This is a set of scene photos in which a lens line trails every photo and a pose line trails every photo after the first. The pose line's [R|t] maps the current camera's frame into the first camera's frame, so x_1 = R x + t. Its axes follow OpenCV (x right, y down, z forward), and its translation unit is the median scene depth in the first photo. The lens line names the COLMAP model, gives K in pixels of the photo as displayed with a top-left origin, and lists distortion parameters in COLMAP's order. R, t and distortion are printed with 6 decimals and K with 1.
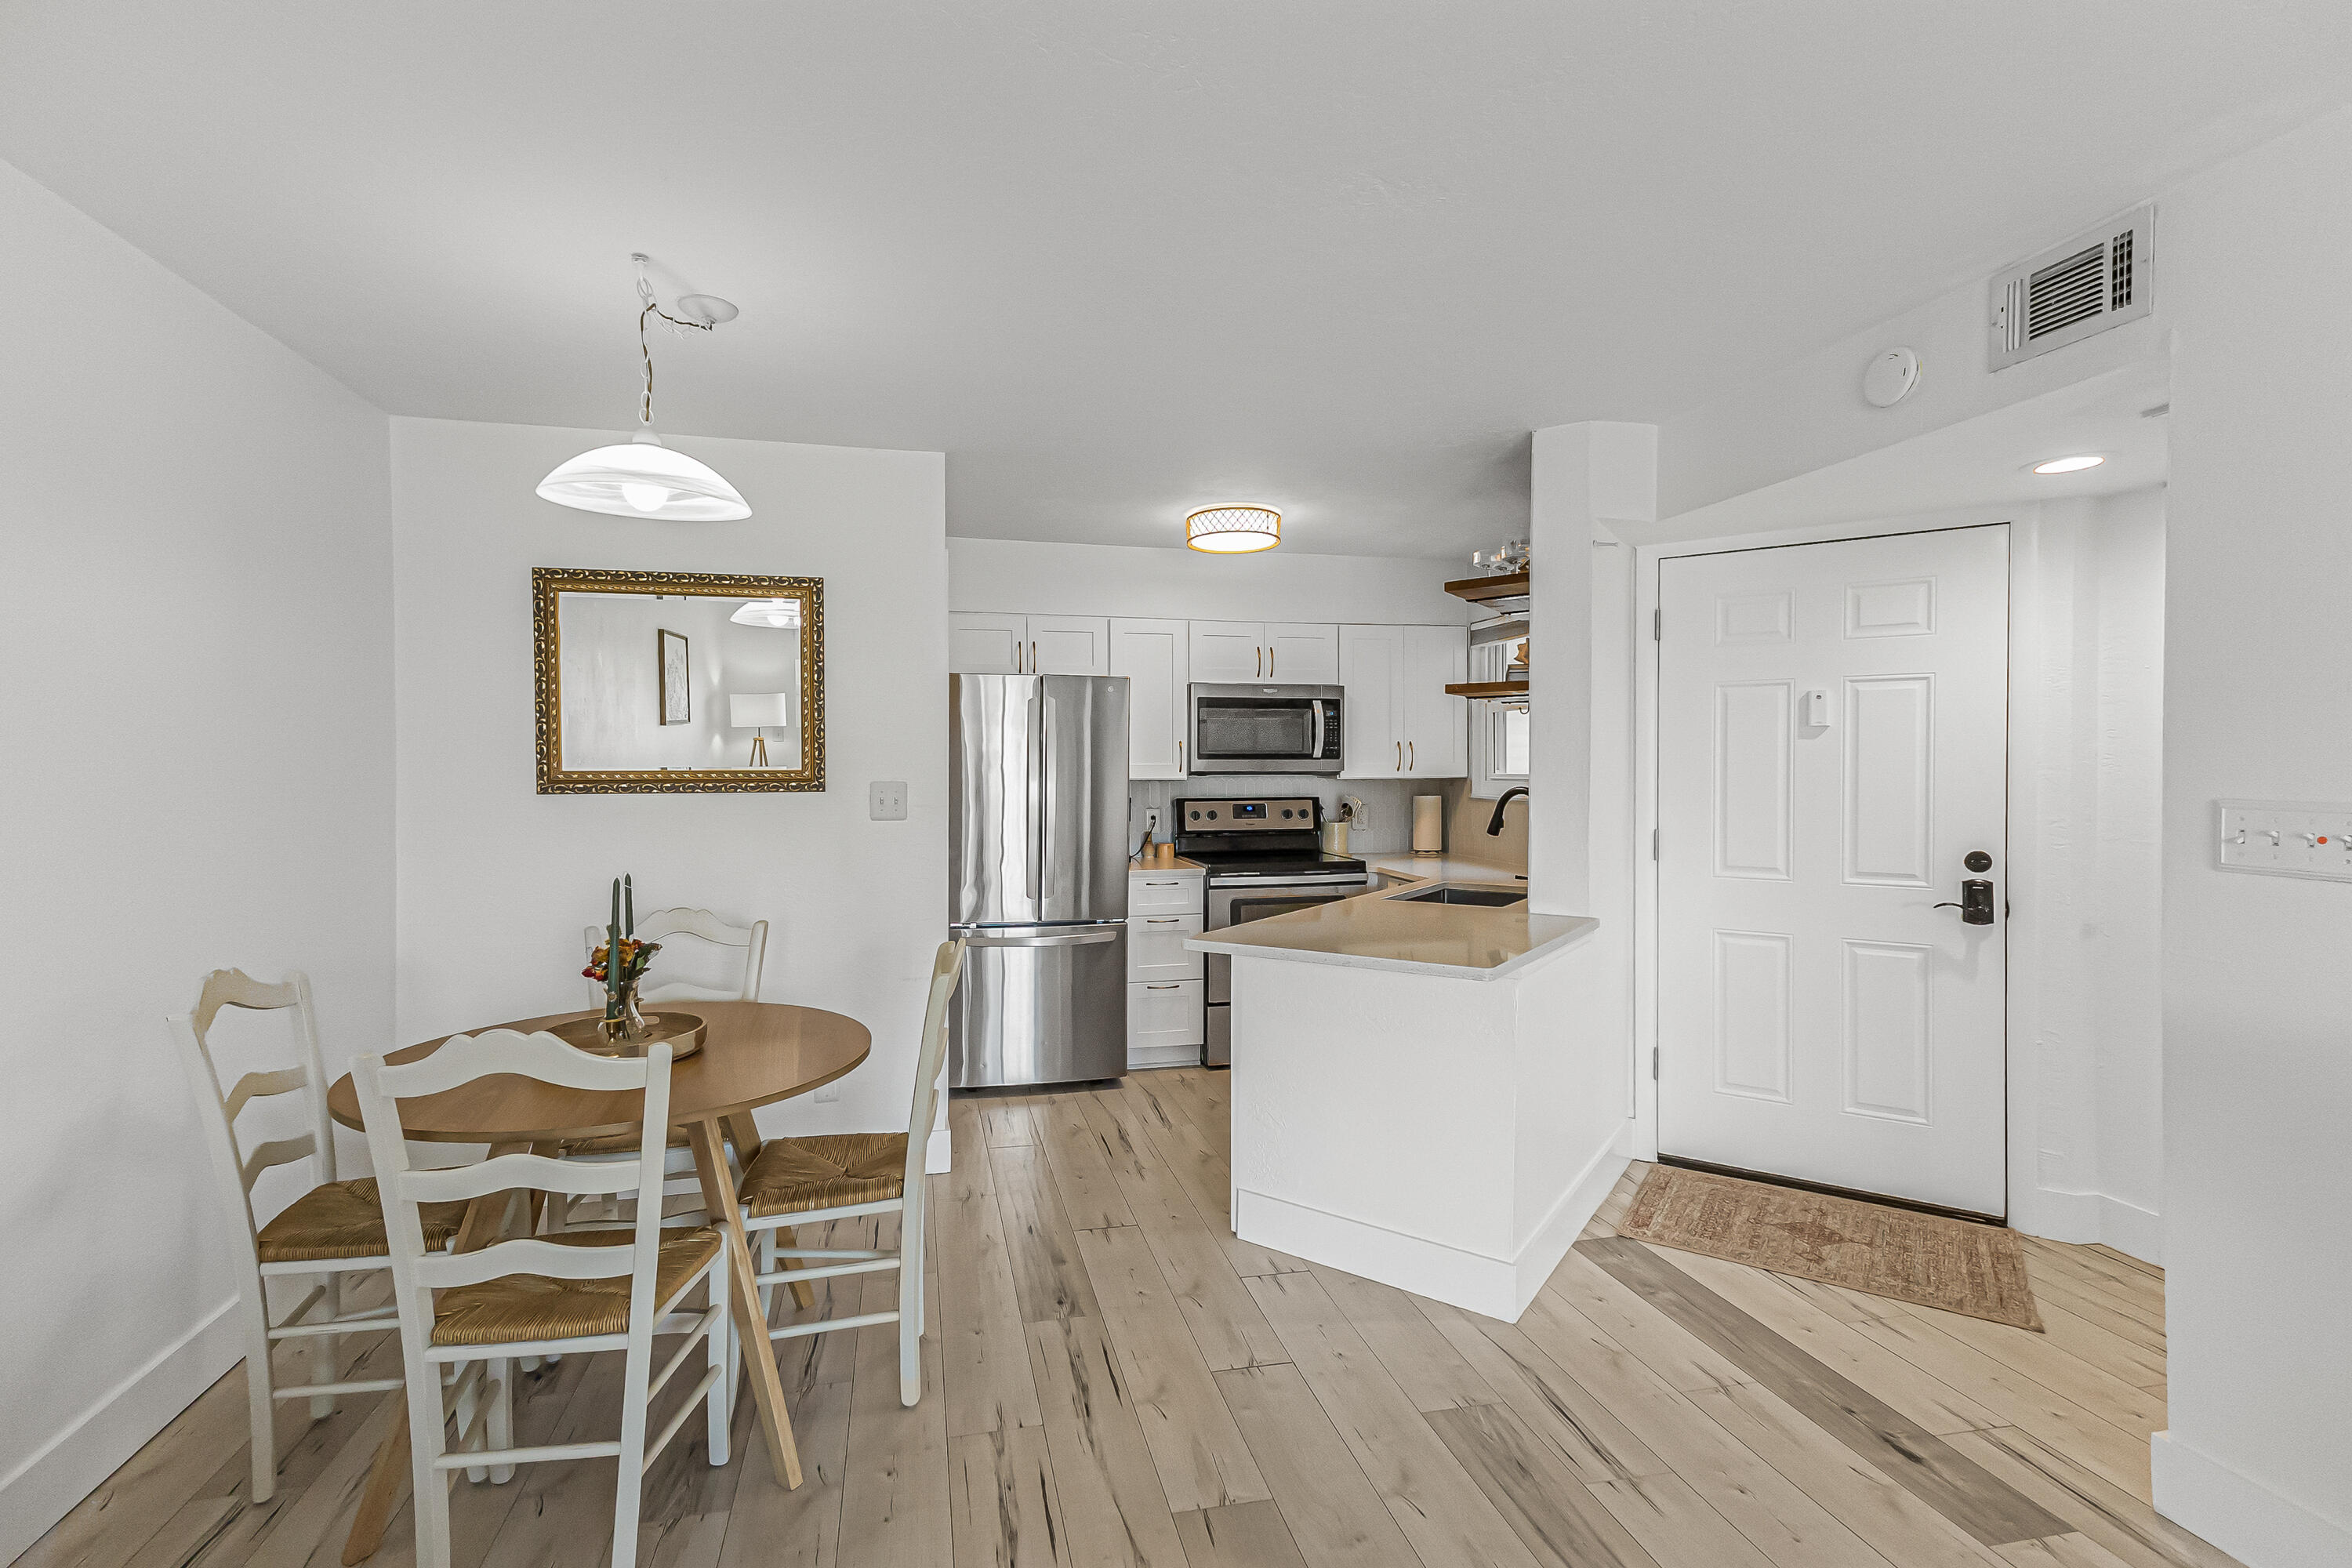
lens RADIAL K [[1095.5, 0, 1163.5], [0, 1095.5, 778.4], [0, 0, 1]] dist [0.016229, 0.003078]
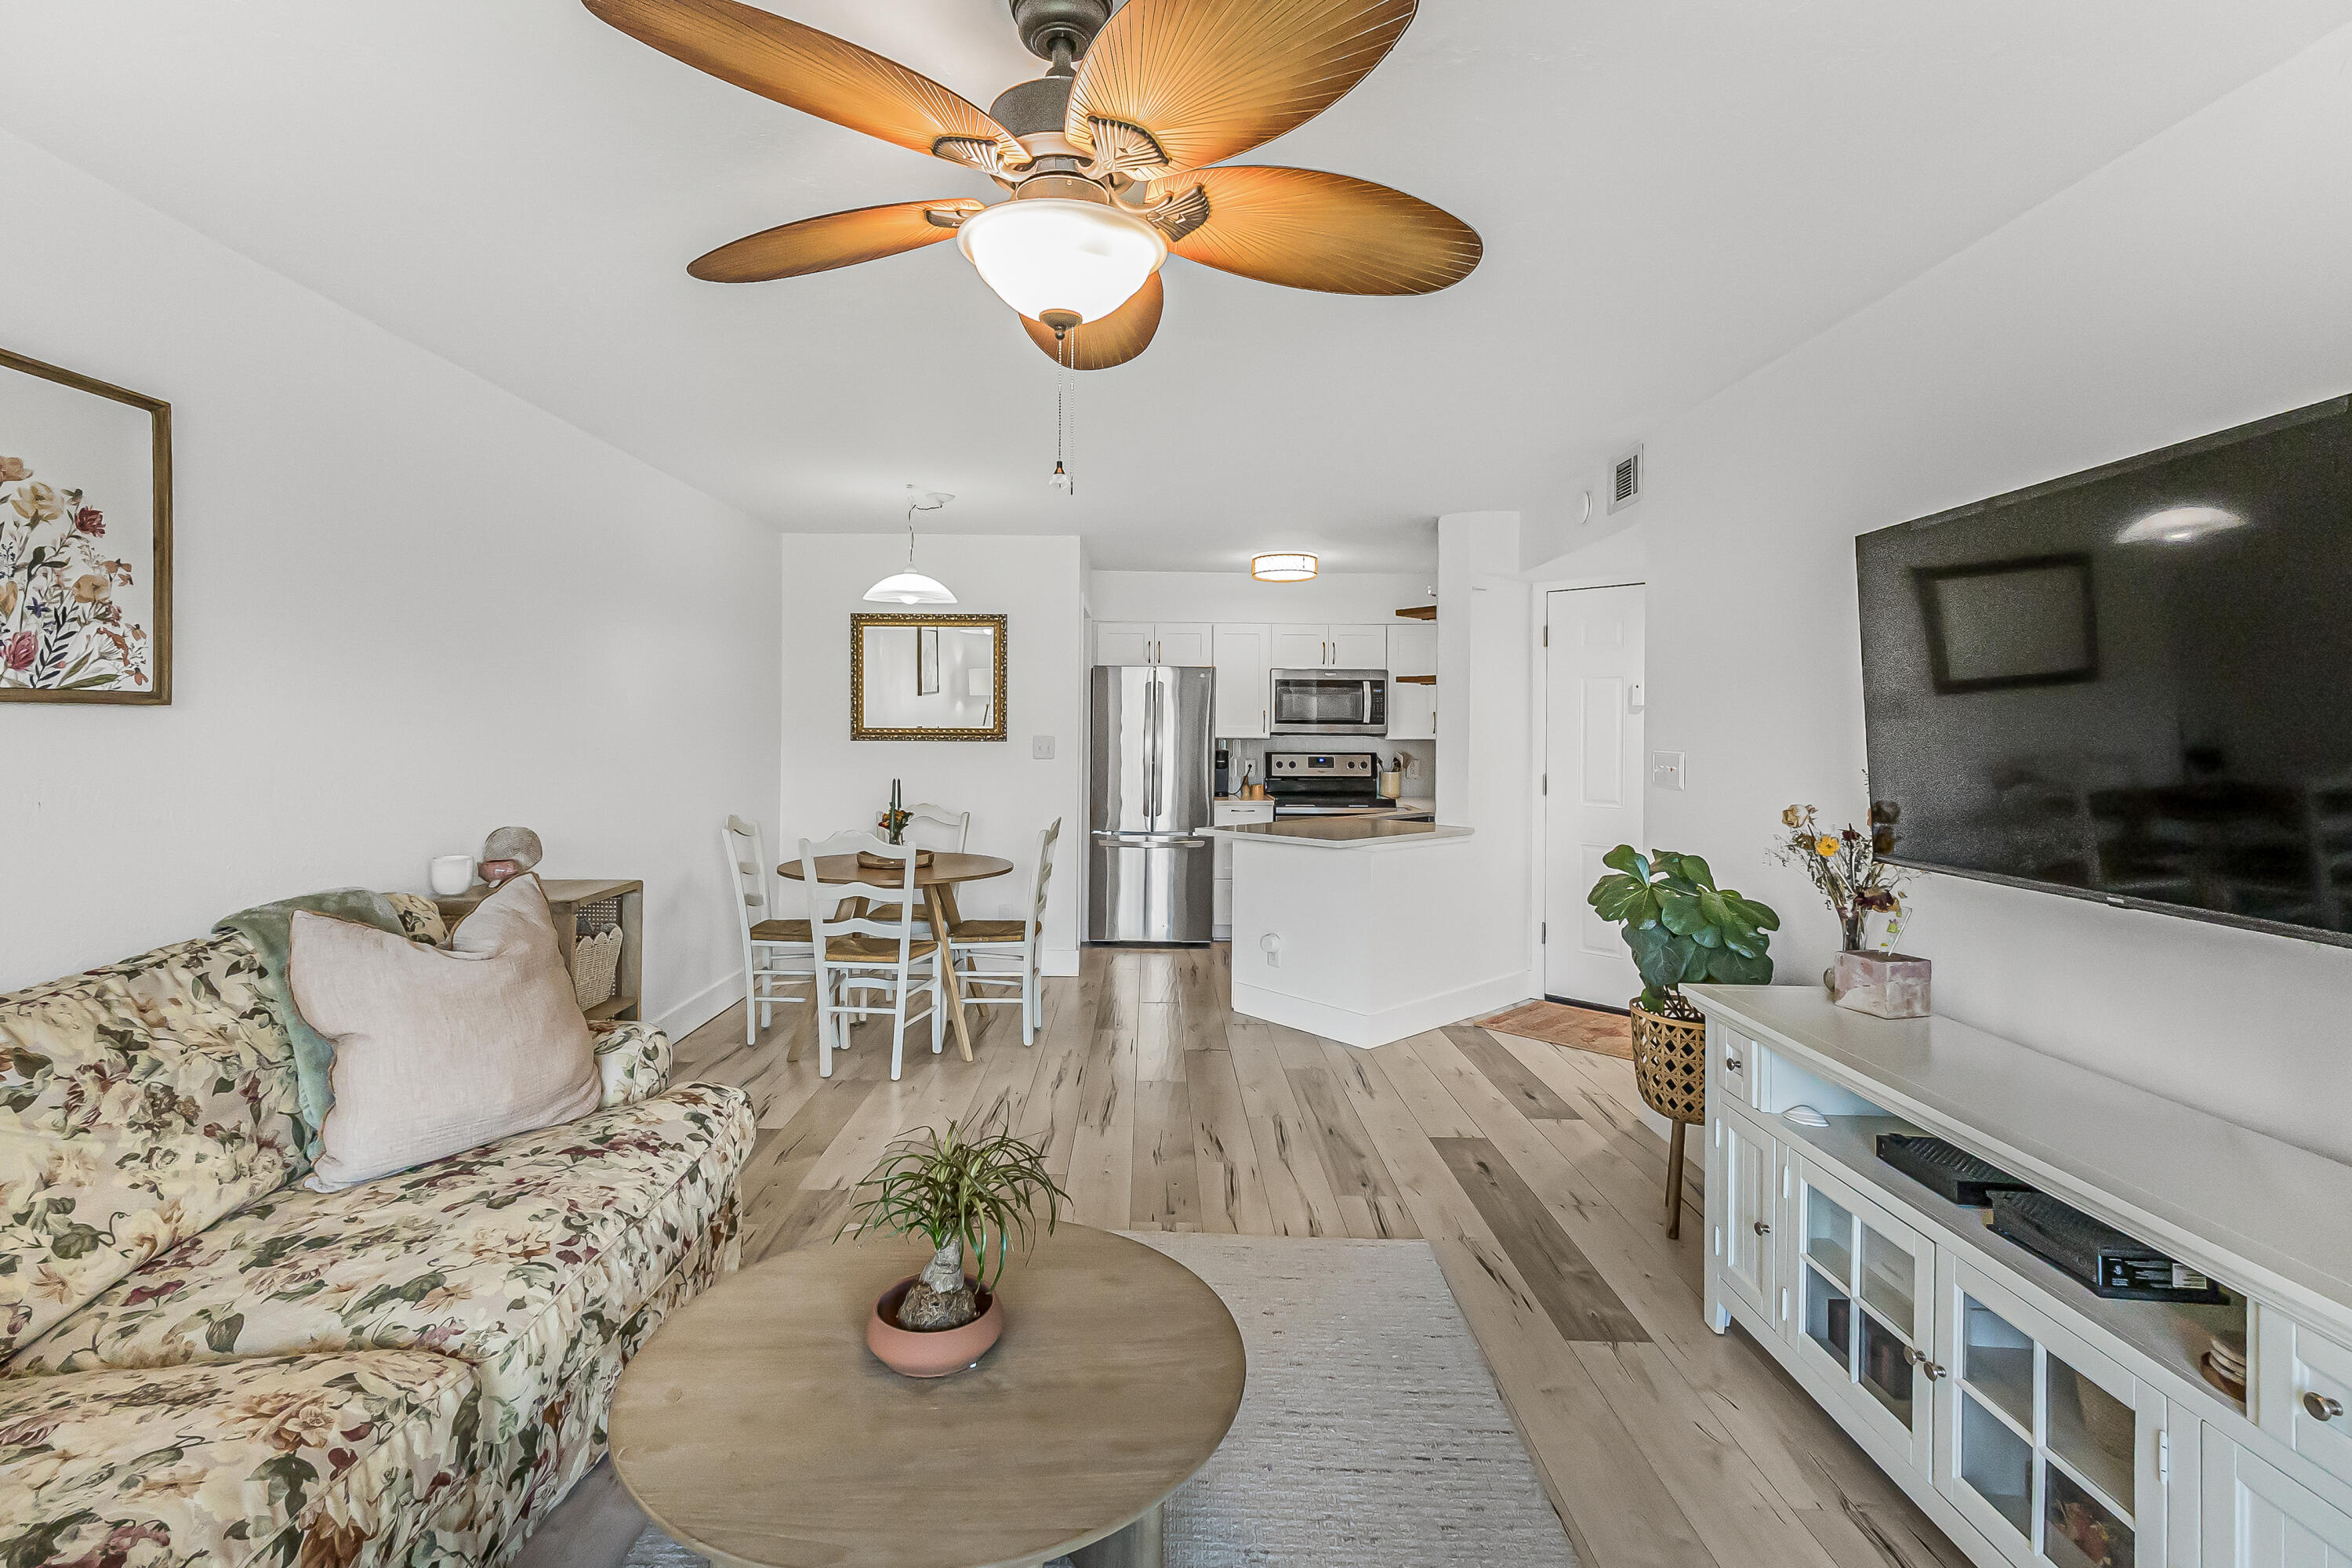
lens RADIAL K [[1095.5, 0, 1180.3], [0, 1095.5, 729.5], [0, 0, 1]] dist [0.016229, 0.003078]
pose [[0.980752, 0.009530, -0.195026, 0.194892], [-0.011470, 0.999895, -0.008819, 0.003891], [0.194921, 0.010887, 0.980758, -0.414340]]
